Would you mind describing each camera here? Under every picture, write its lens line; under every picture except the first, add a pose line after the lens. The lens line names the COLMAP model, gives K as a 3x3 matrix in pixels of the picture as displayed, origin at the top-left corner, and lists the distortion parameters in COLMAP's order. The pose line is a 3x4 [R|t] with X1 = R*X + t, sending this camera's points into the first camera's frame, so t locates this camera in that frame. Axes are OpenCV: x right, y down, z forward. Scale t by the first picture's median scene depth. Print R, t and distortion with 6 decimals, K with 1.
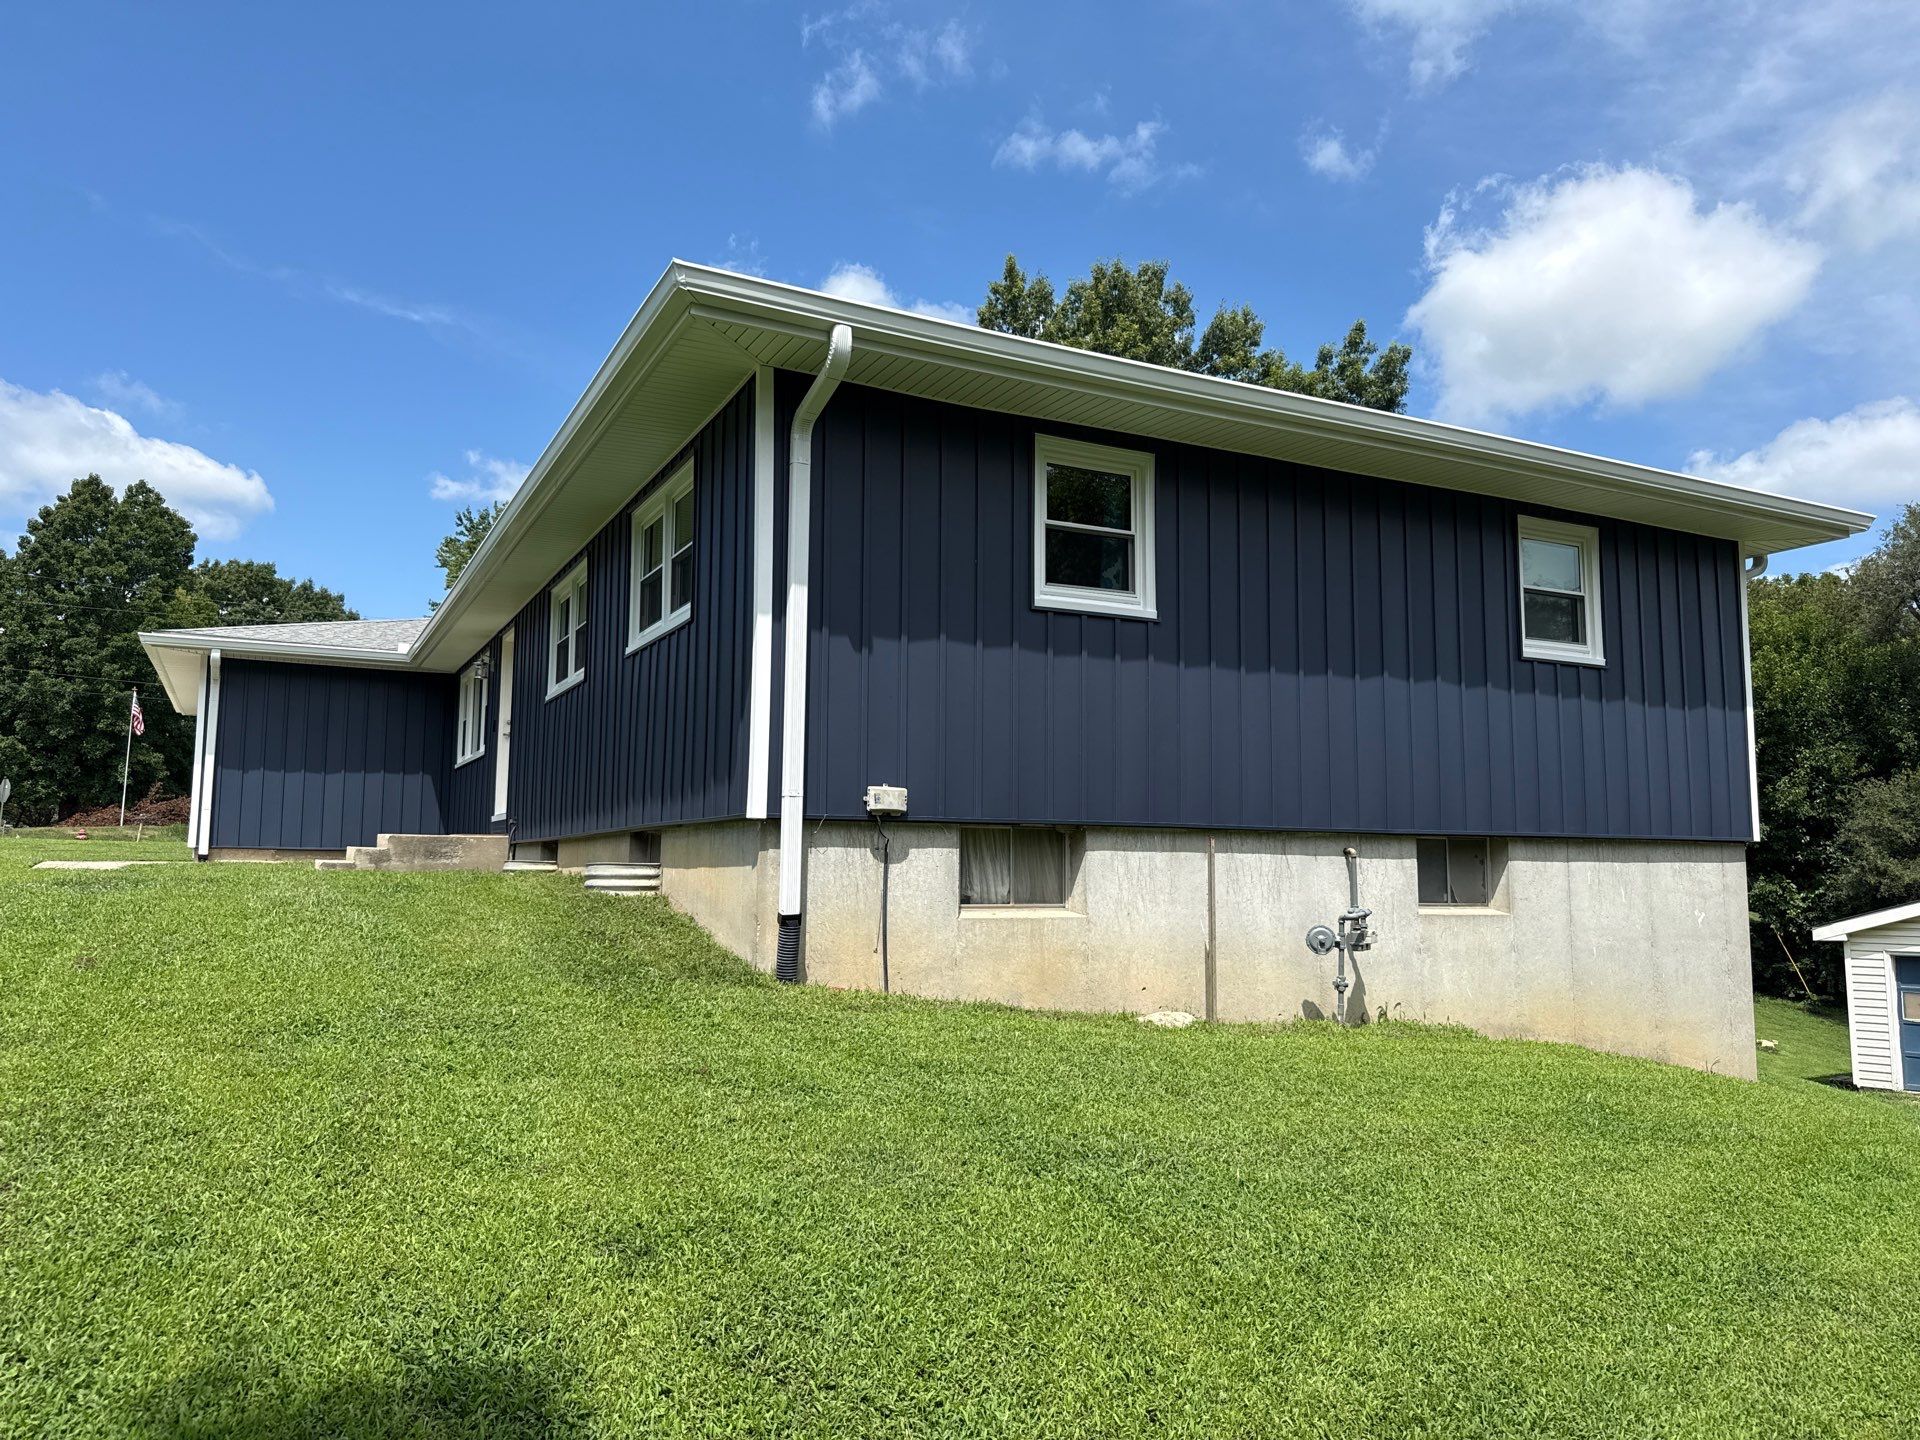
lens RADIAL K [[1360.9, 0, 922.0], [0, 1360.9, 726.8], [0, 0, 1]] dist [0.032630, -0.042929]
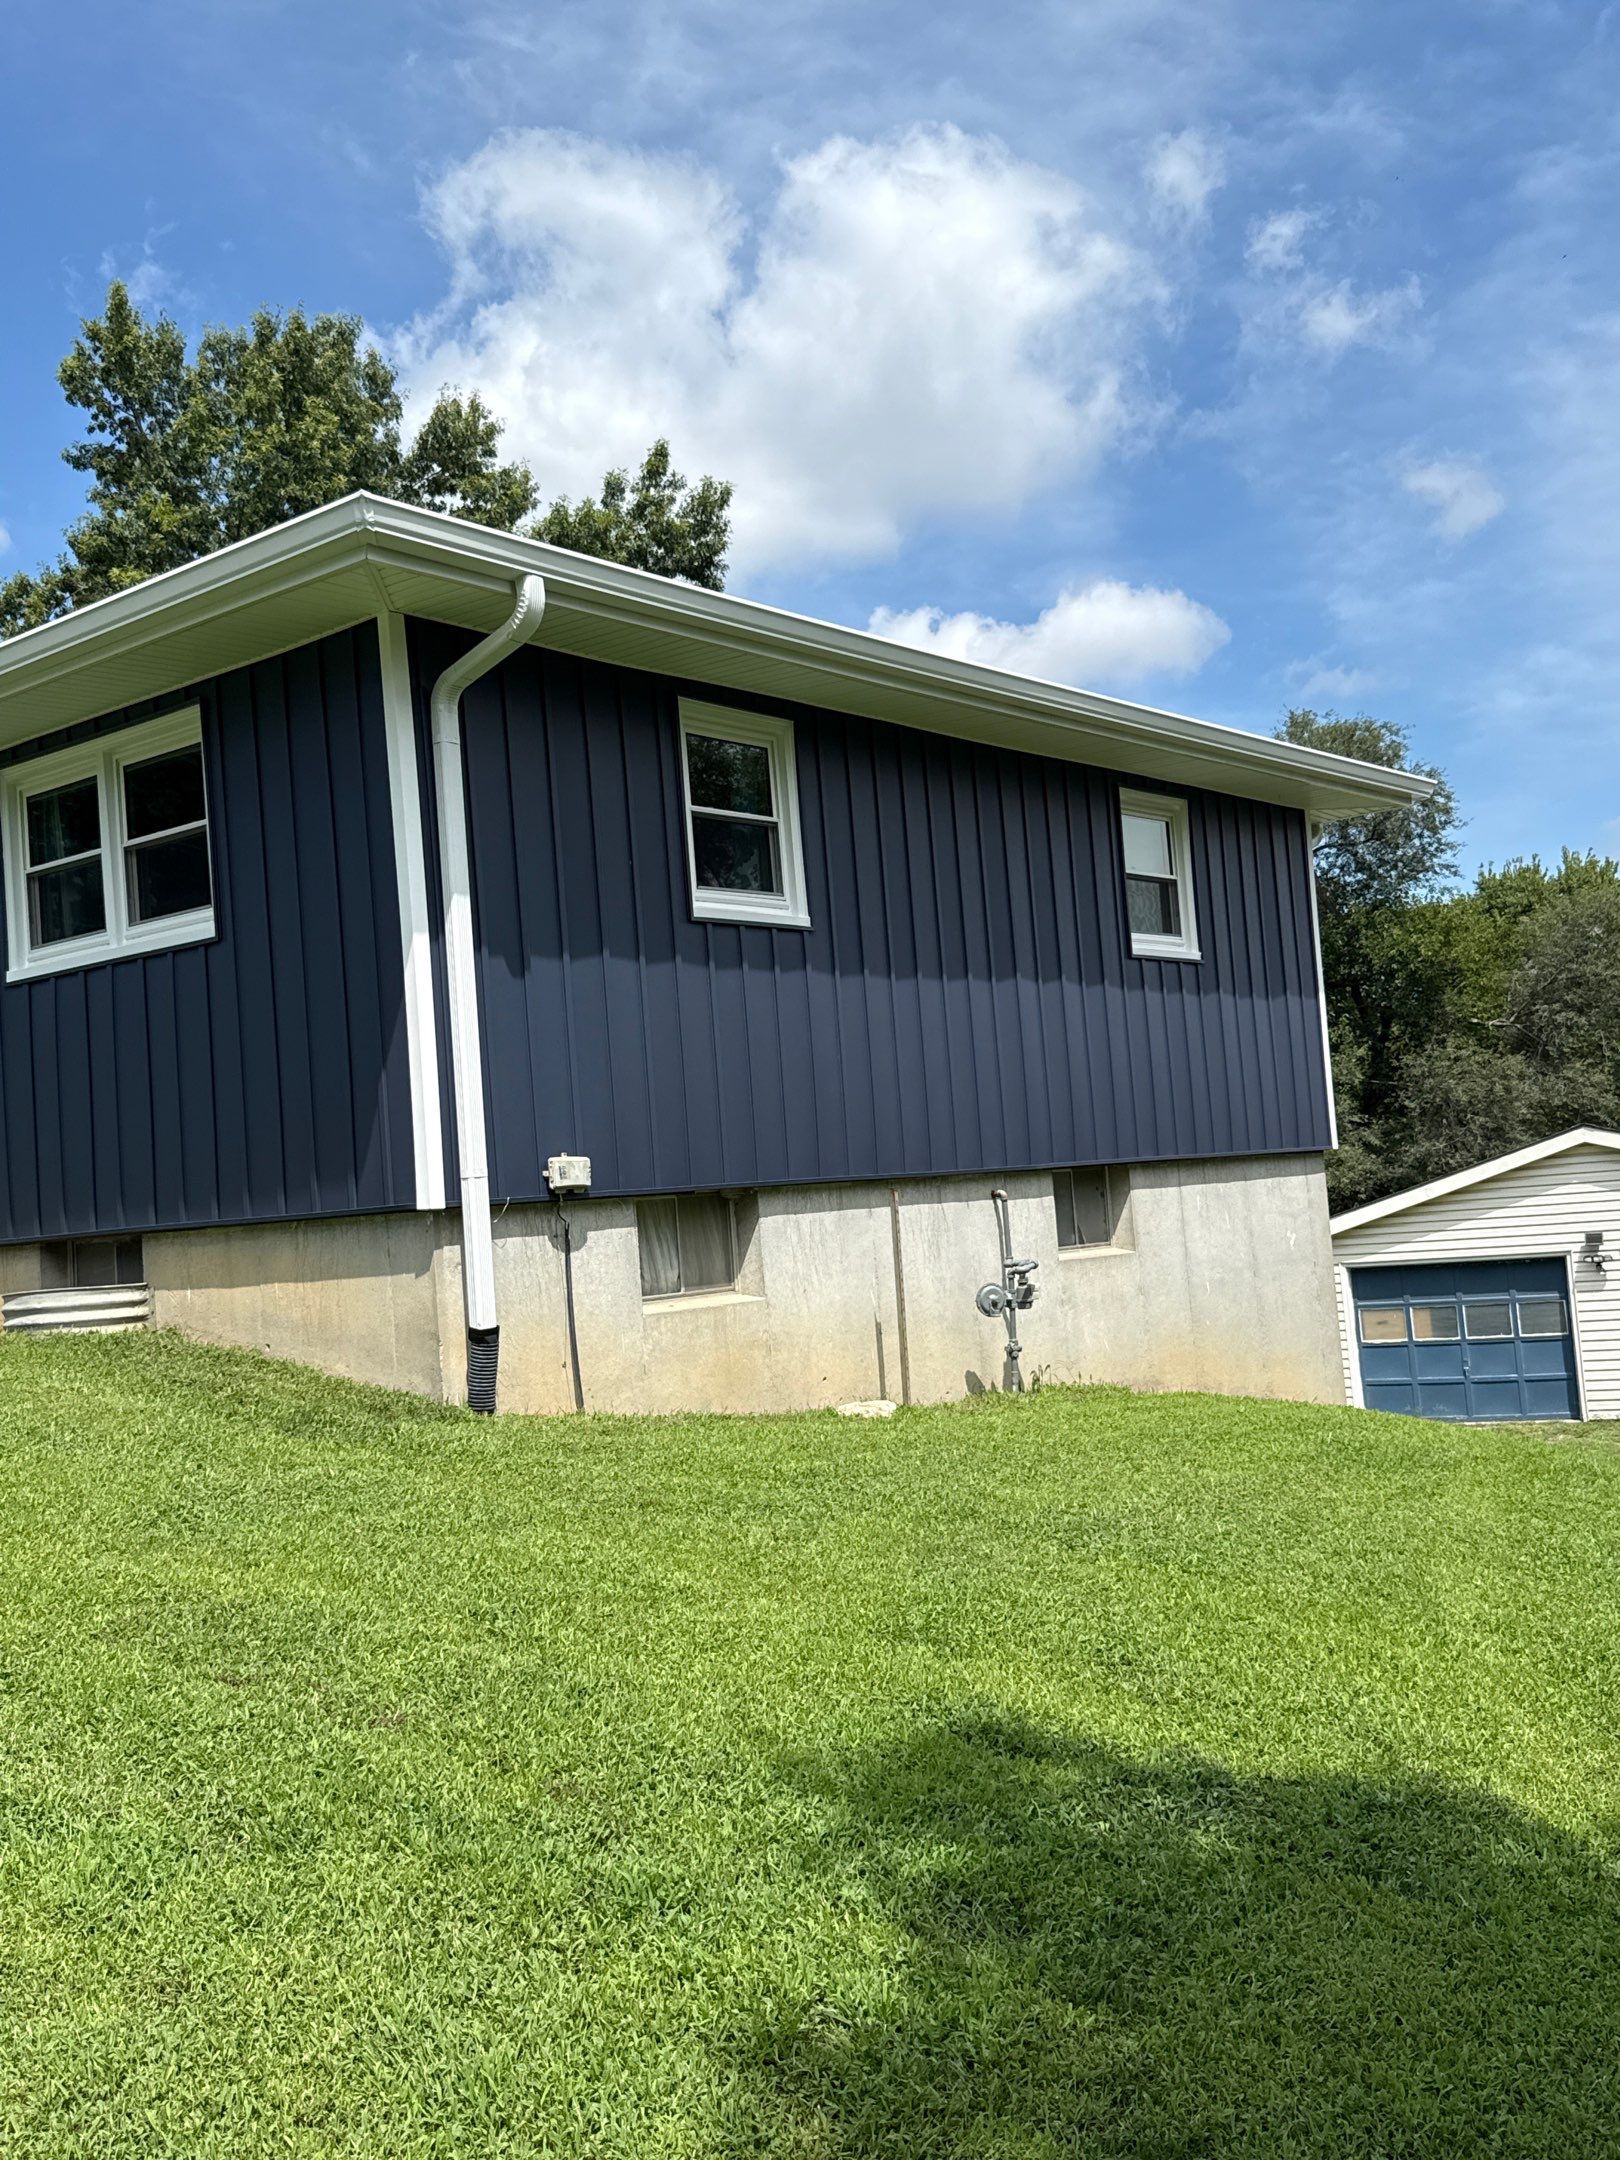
lens RADIAL K [[2142.3, 0, 809.5], [0, 2142.3, 1073.3], [0, 0, 1]] dist [0.054435, 0.000000]
pose [[0.904162, -0.049879, 0.424267, -0.353611], [0.037575, 0.998597, 0.037323, -0.037390], [-0.425533, -0.017804, 0.904768, -0.150964]]
